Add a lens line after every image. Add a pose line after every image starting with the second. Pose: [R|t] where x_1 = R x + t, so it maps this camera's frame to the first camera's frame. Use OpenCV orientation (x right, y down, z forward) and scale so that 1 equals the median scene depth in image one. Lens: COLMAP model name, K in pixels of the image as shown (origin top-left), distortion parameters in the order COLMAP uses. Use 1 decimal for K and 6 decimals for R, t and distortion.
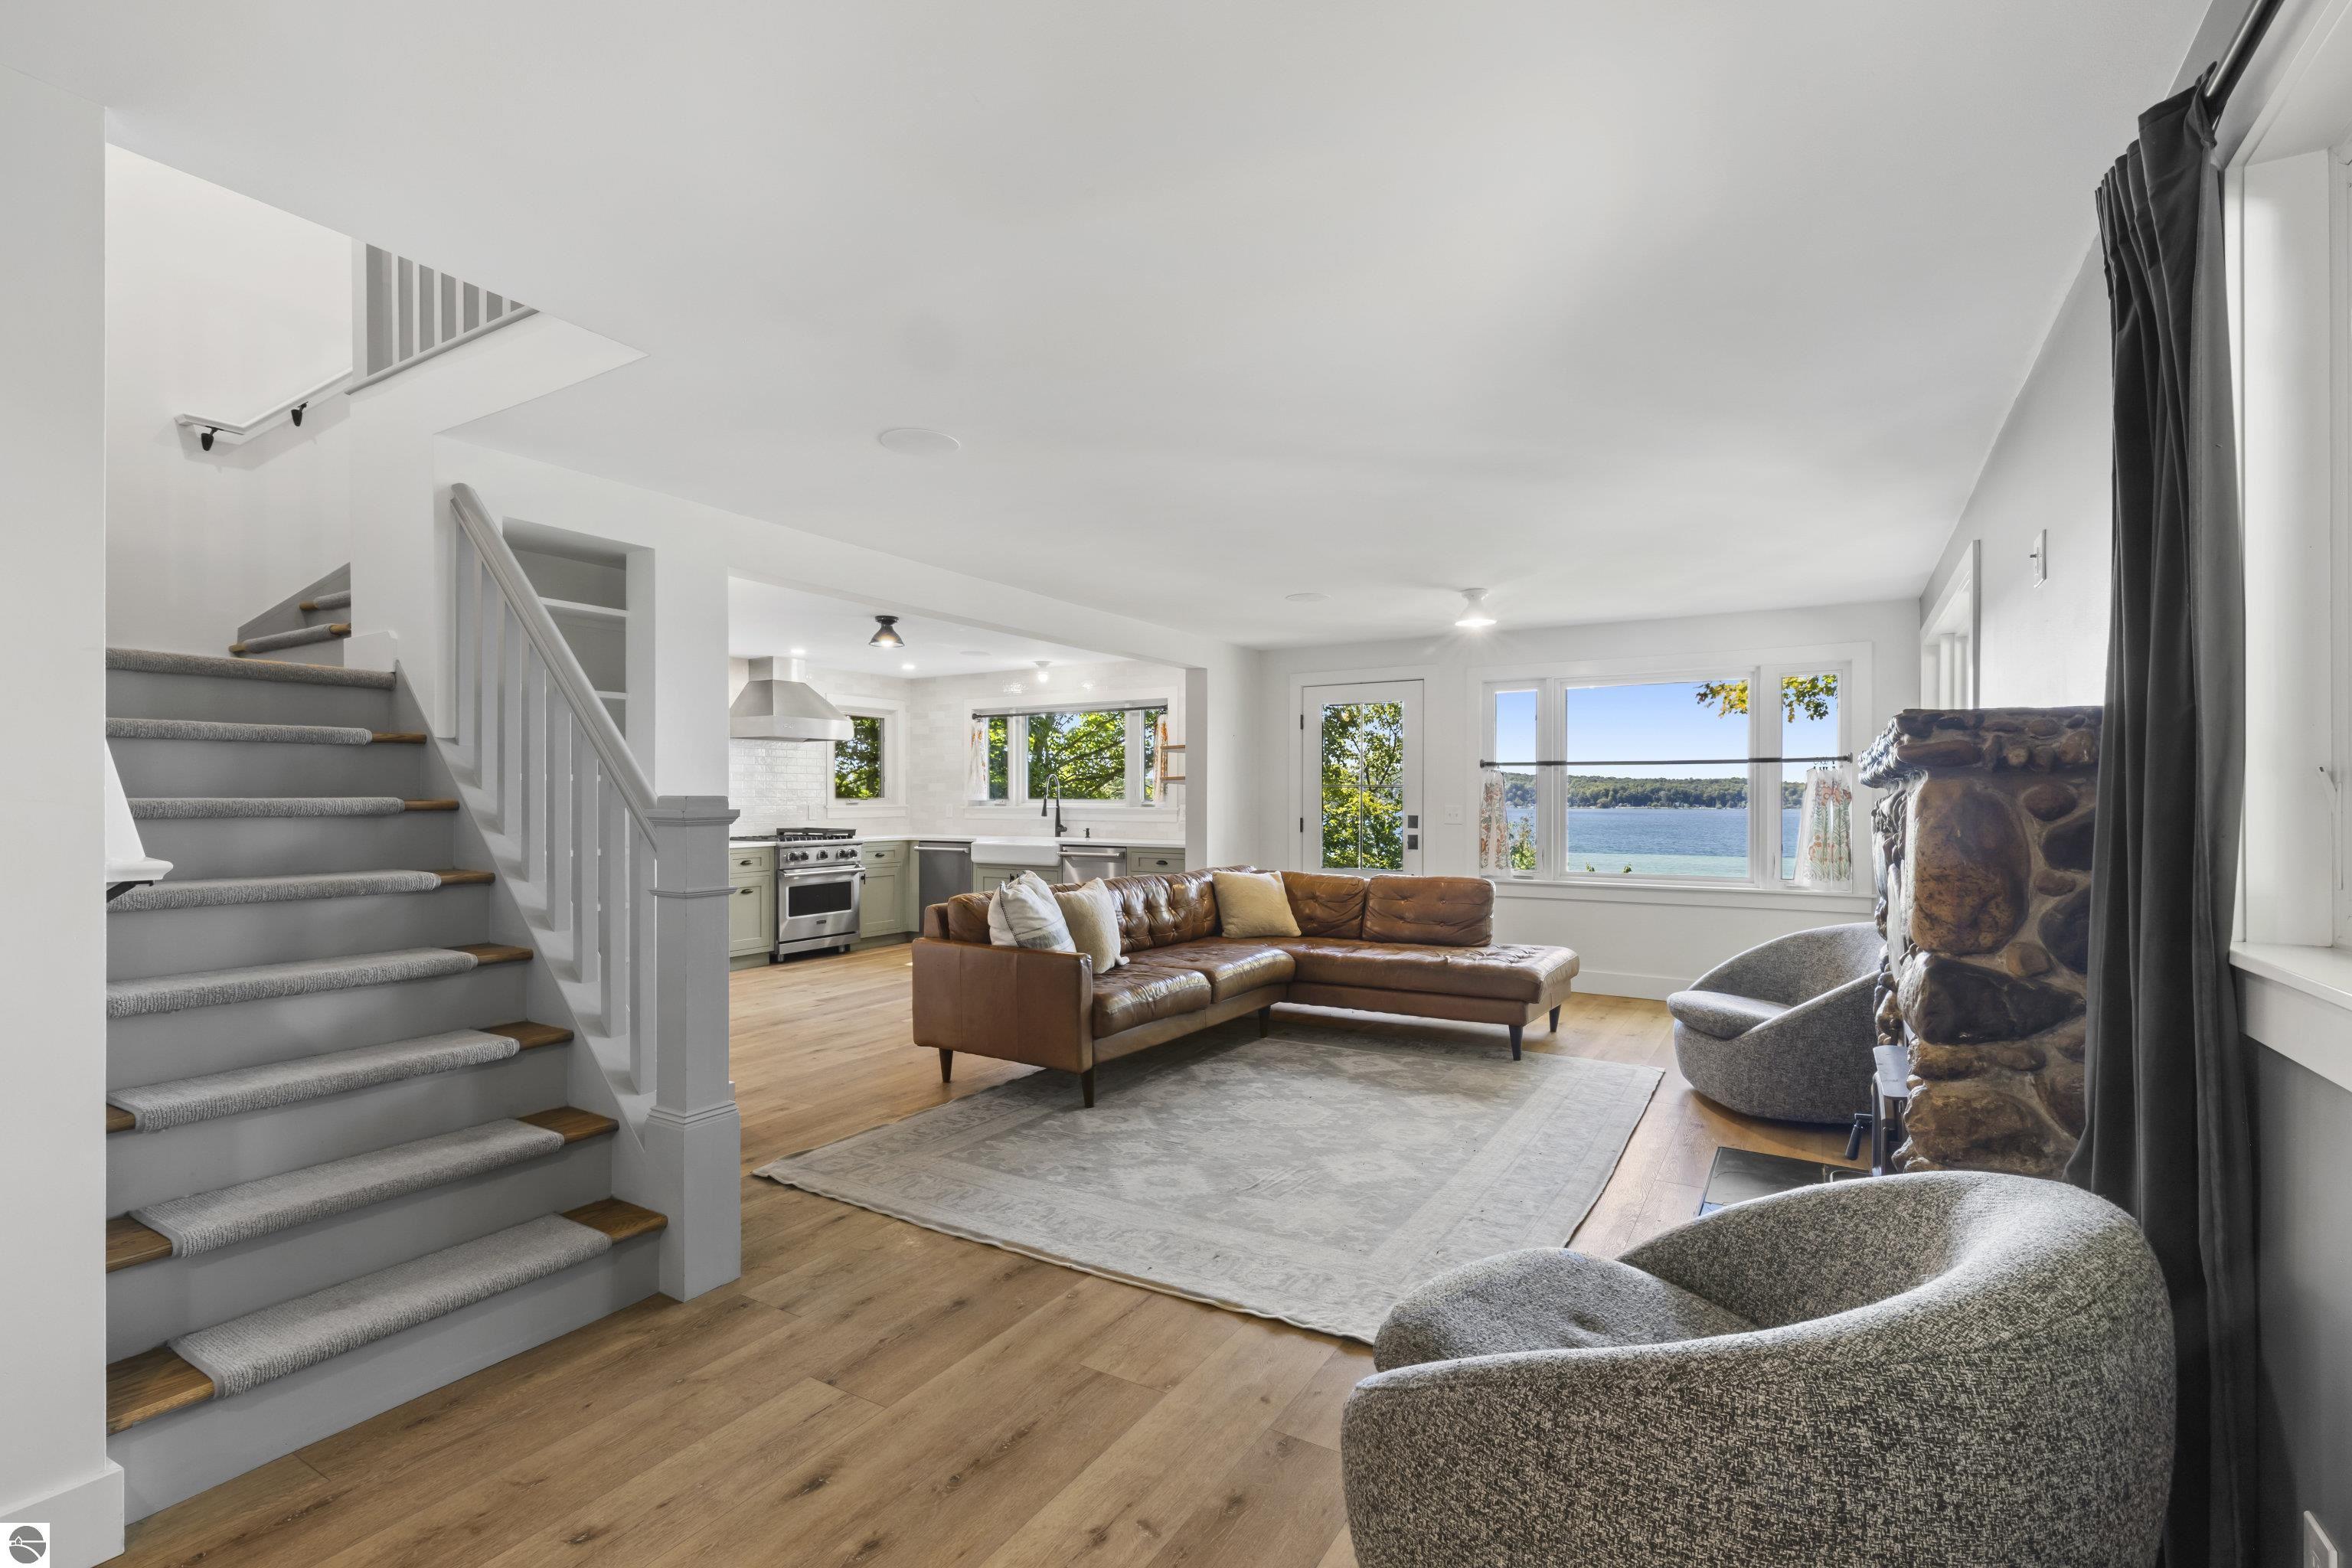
lens RADIAL K [[1057.1, 0, 1188.2], [0, 1057.1, 800.7], [0, 0, 1]] dist [0.007864, -0.000488]
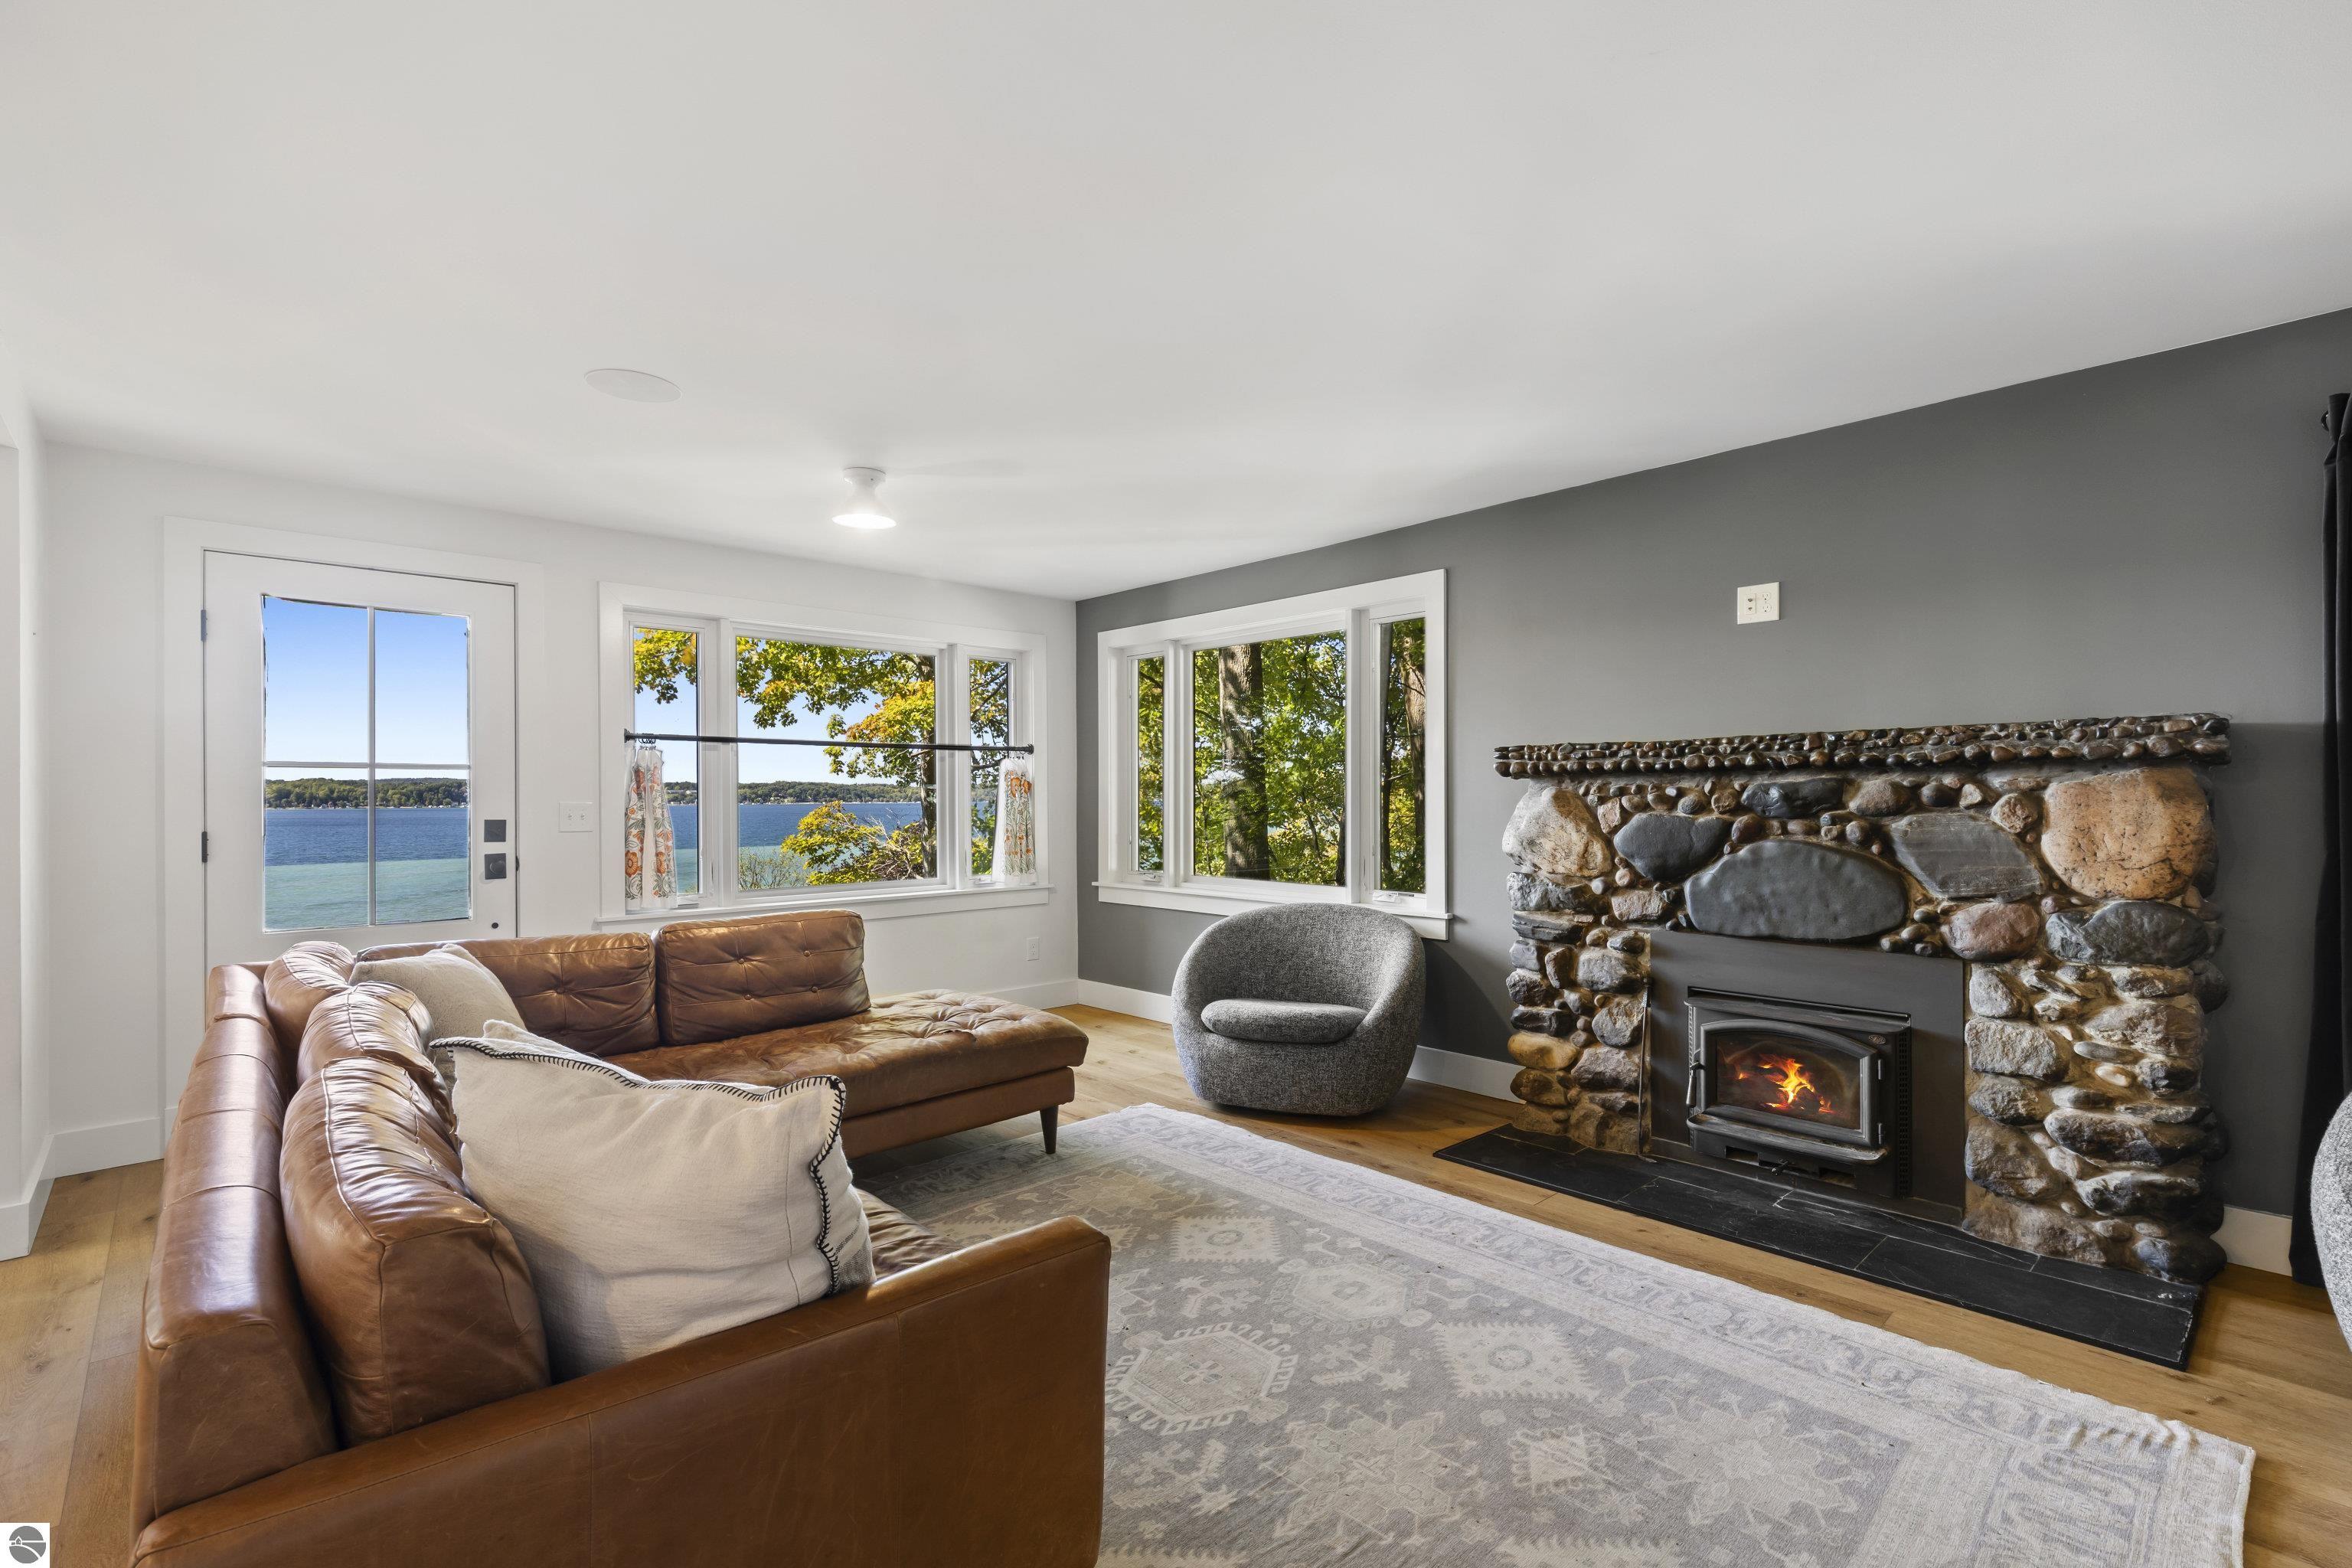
lens RADIAL K [[1057.1, 0, 1188.4], [0, 1057.1, 798.4], [0, 0, 1]] dist [0.007864, -0.000488]
pose [[0.272710, -0.007103, 0.962070, -0.218717], [0.006179, 0.999965, 0.005632, 0.001542], [-0.962076, 0.004409, 0.272744, 0.445705]]
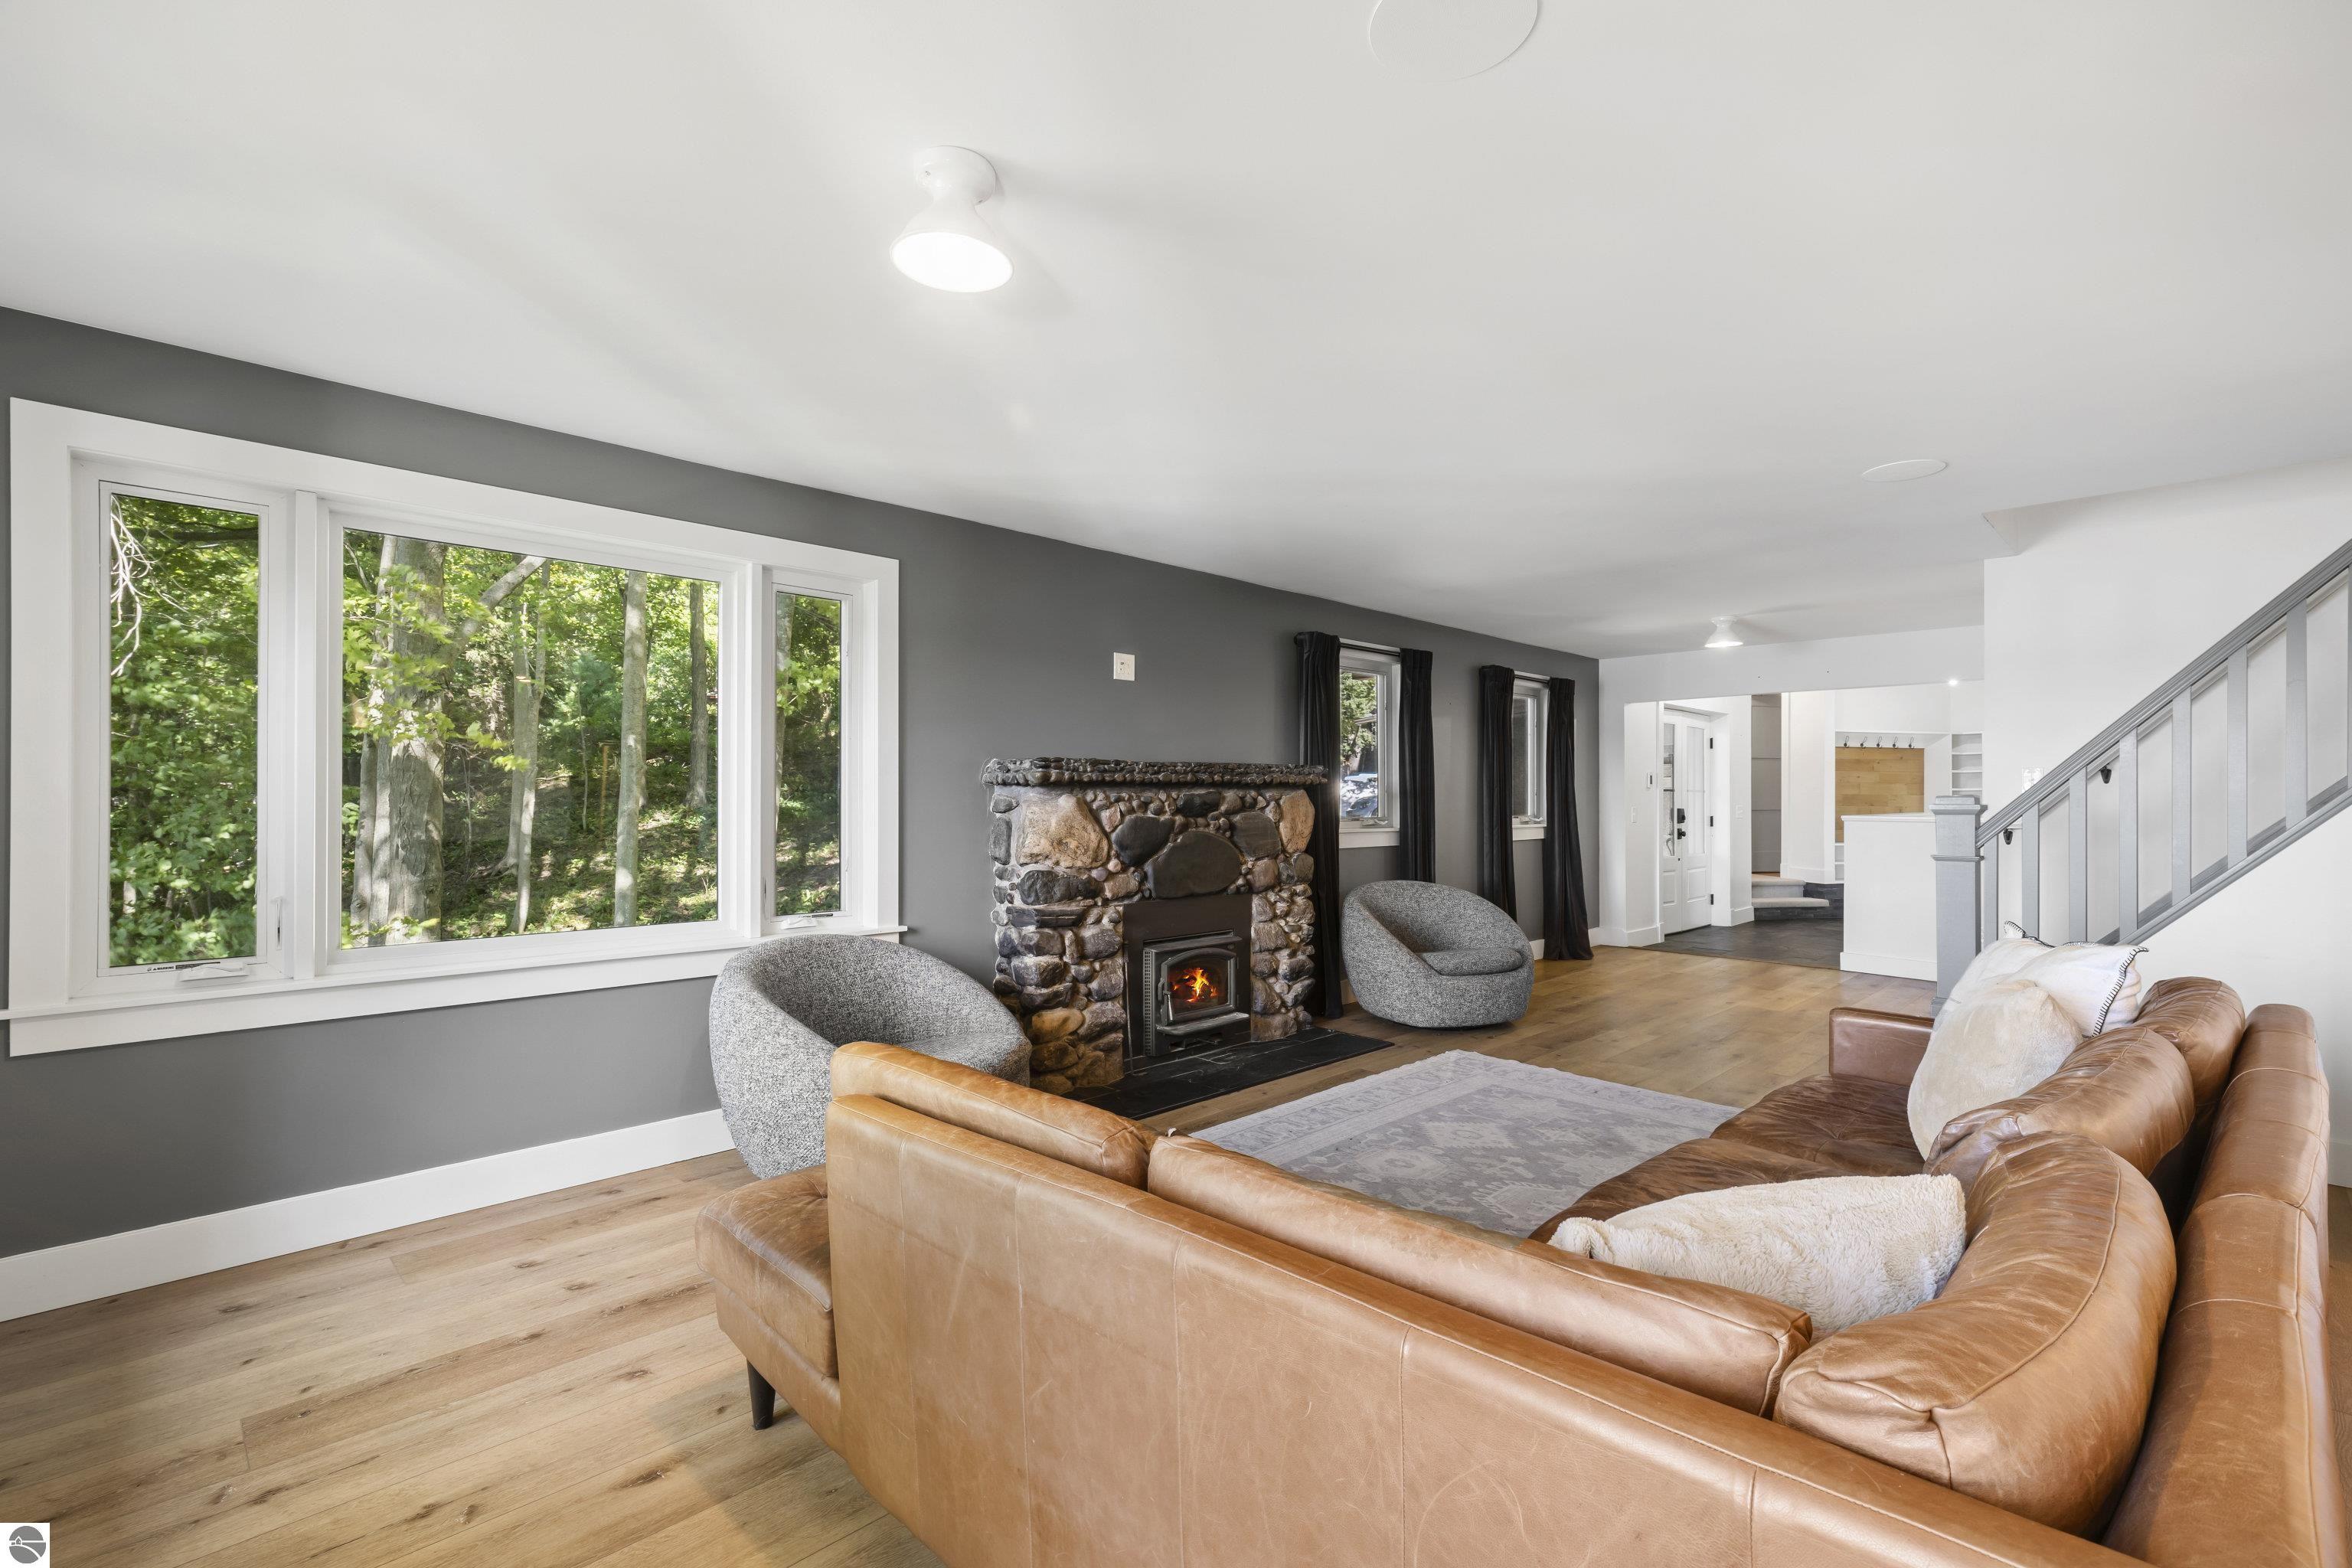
lens RADIAL K [[1057.1, 0, 1185.6], [0, 1057.1, 798.5], [0, 0, 1]] dist [0.007864, -0.000488]
pose [[-0.970542, -0.006195, 0.240851, 0.083921], [-0.006113, 0.999981, 0.001088, 0.001448], [-0.240853, -0.000416, -0.970561, 0.934030]]
